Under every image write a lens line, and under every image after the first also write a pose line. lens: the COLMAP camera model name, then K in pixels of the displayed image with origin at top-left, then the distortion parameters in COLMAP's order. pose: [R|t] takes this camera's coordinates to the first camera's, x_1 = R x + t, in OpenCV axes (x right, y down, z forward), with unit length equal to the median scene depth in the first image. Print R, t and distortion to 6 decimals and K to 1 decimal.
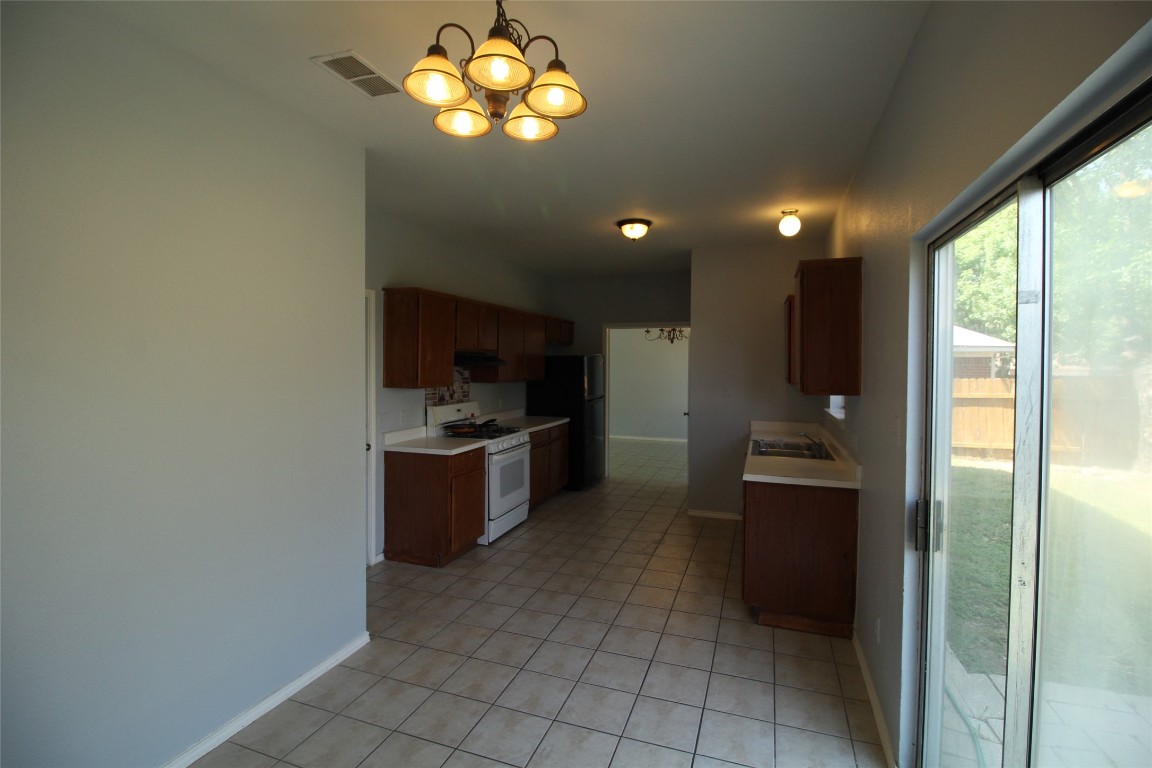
lens RADIAL K [[536.0, 0, 574.5], [0, 536.0, 377.5], [0, 0, 1]] dist [-0.005720, -0.001219]
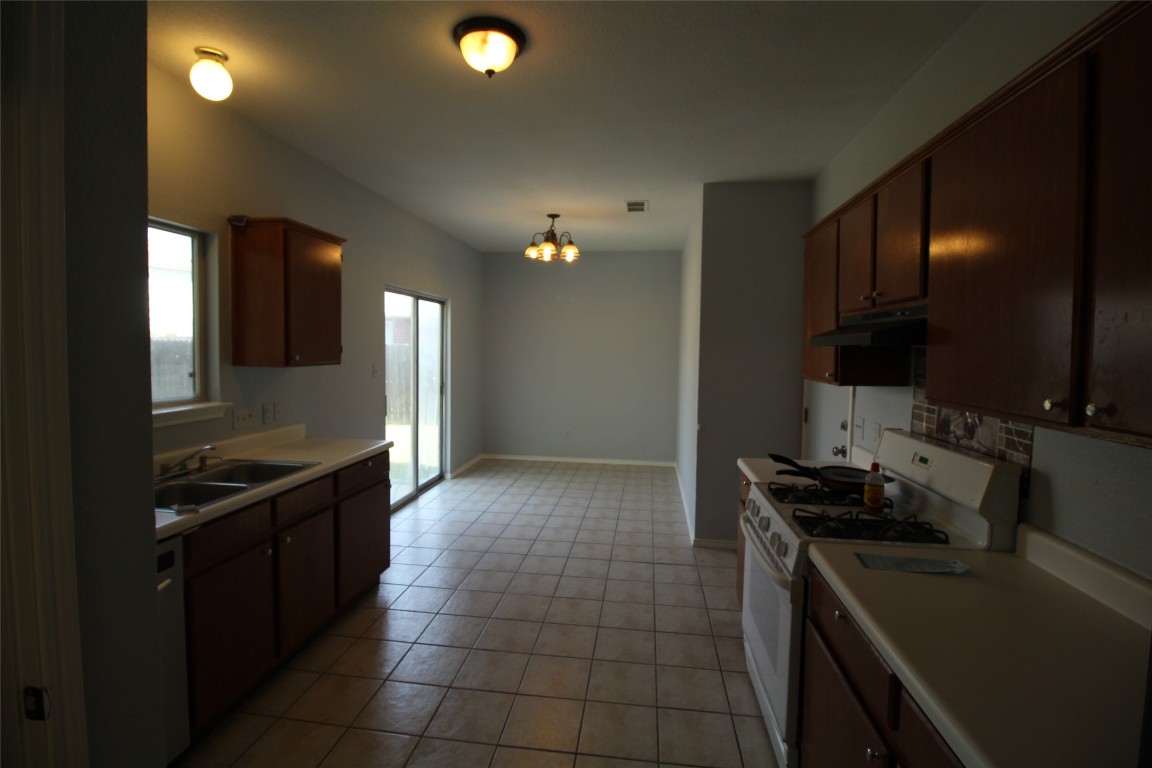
lens RADIAL K [[536.0, 0, 576.5], [0, 536.0, 378.2], [0, 0, 1]] dist [-0.005720, -0.001219]
pose [[-0.977444, -0.010557, -0.210930, 0.217087], [-0.028930, 0.996028, 0.084208, -0.045987], [0.209203, 0.088411, -0.973867, 2.413664]]
